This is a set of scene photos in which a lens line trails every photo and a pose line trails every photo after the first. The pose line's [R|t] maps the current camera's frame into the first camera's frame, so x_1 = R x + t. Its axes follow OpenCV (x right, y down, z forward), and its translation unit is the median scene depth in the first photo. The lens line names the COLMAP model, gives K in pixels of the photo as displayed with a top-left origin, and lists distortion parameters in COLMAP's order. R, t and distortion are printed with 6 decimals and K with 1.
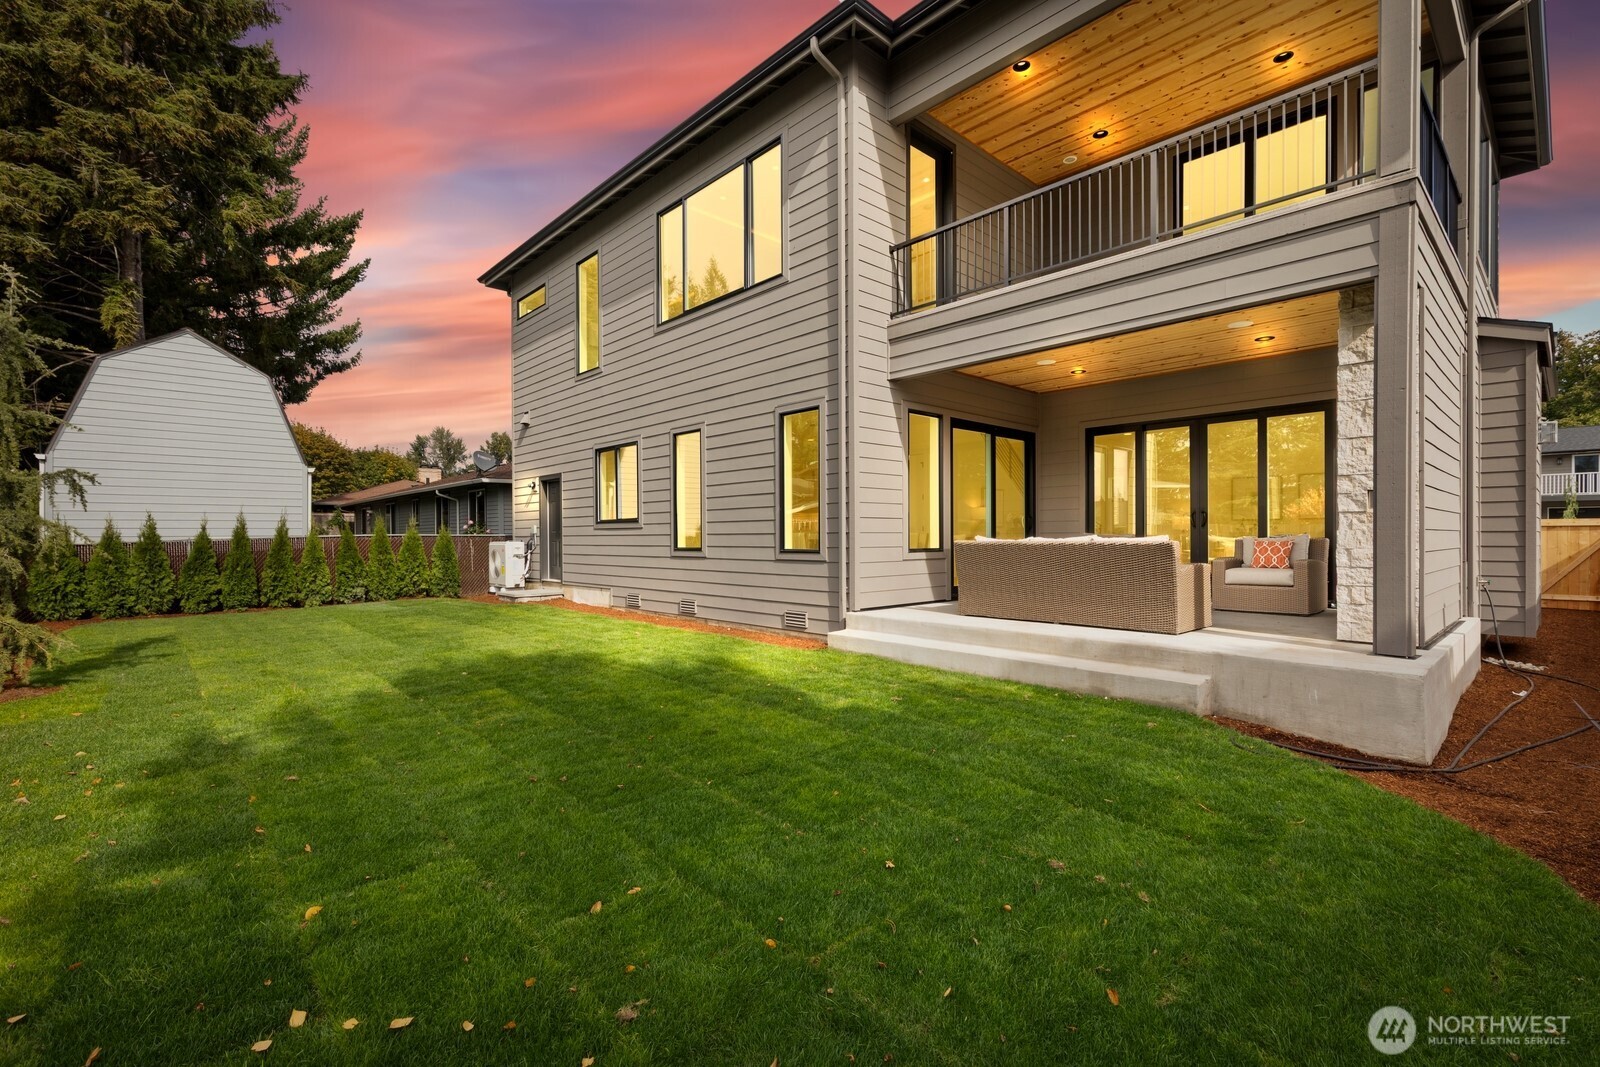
lens RADIAL K [[725.2, 0, 803.8], [0, 725.2, 535.9], [0, 0, 1]] dist [0.004343, 0.003363]
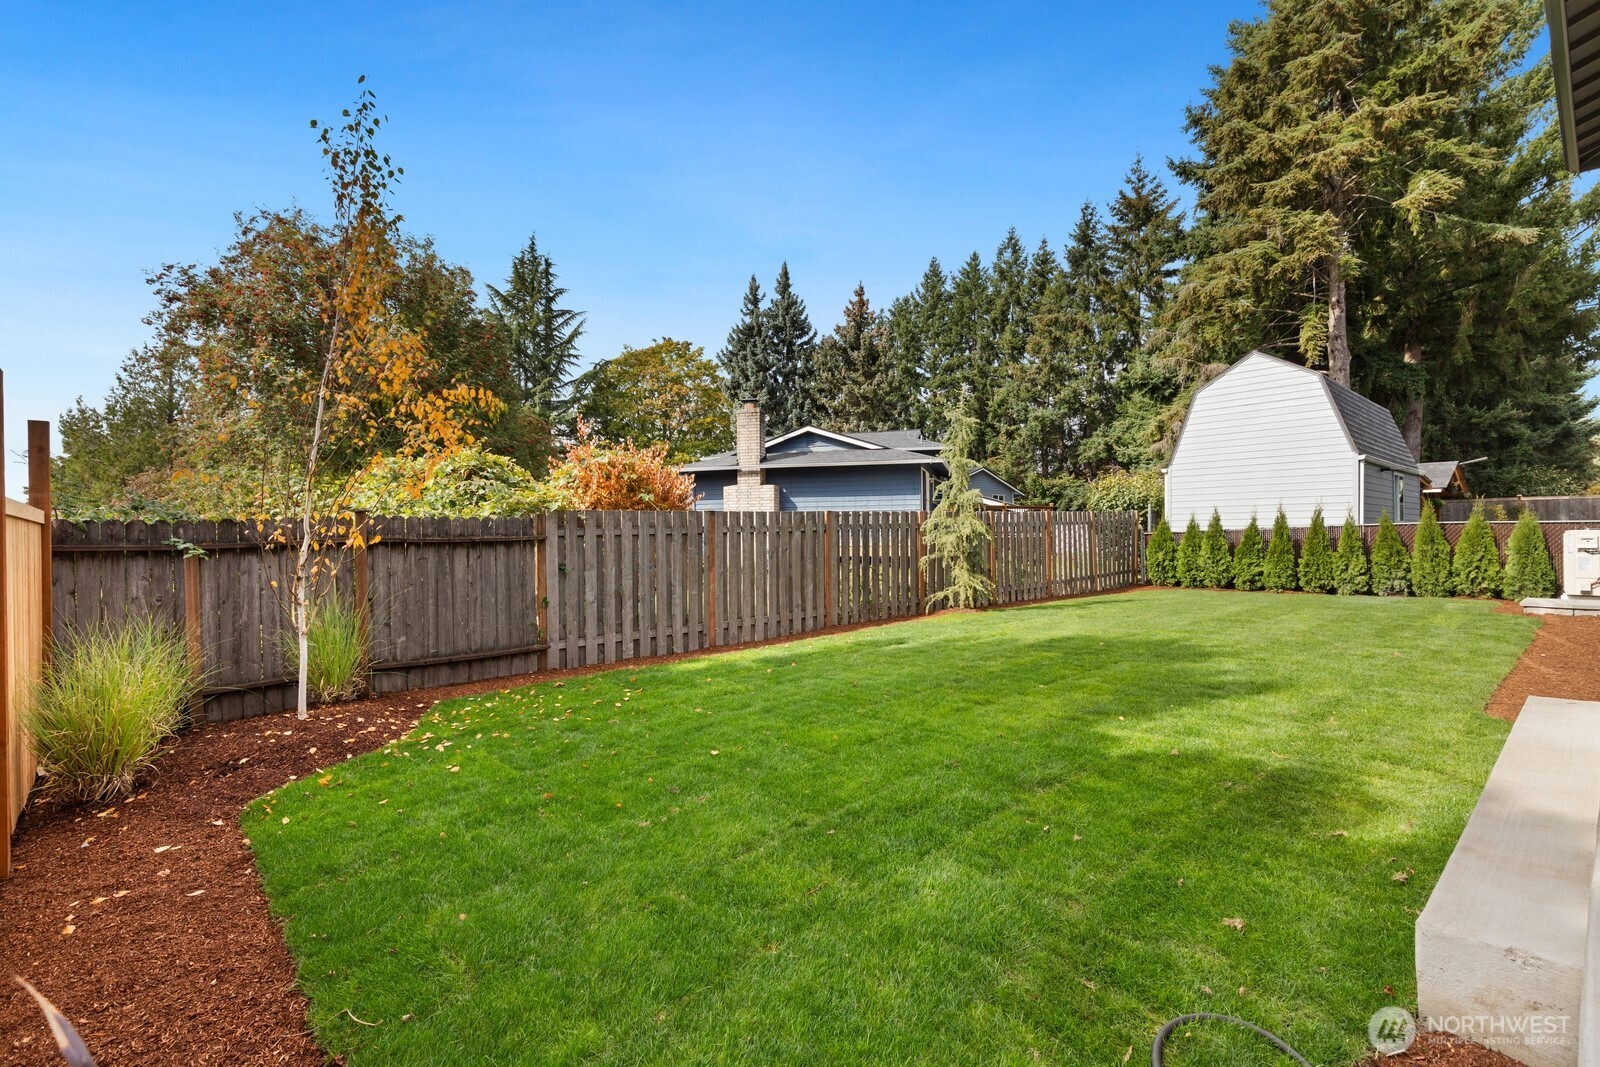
lens RADIAL K [[725.2, 0, 786.6], [0, 725.2, 526.8], [0, 0, 1]] dist [0.004343, 0.003363]
pose [[-0.029459, -0.004896, -0.999554, 0.363550], [0.010032, 0.999936, -0.005193, 0.000788], [0.999516, -0.010180, -0.029408, 0.276953]]
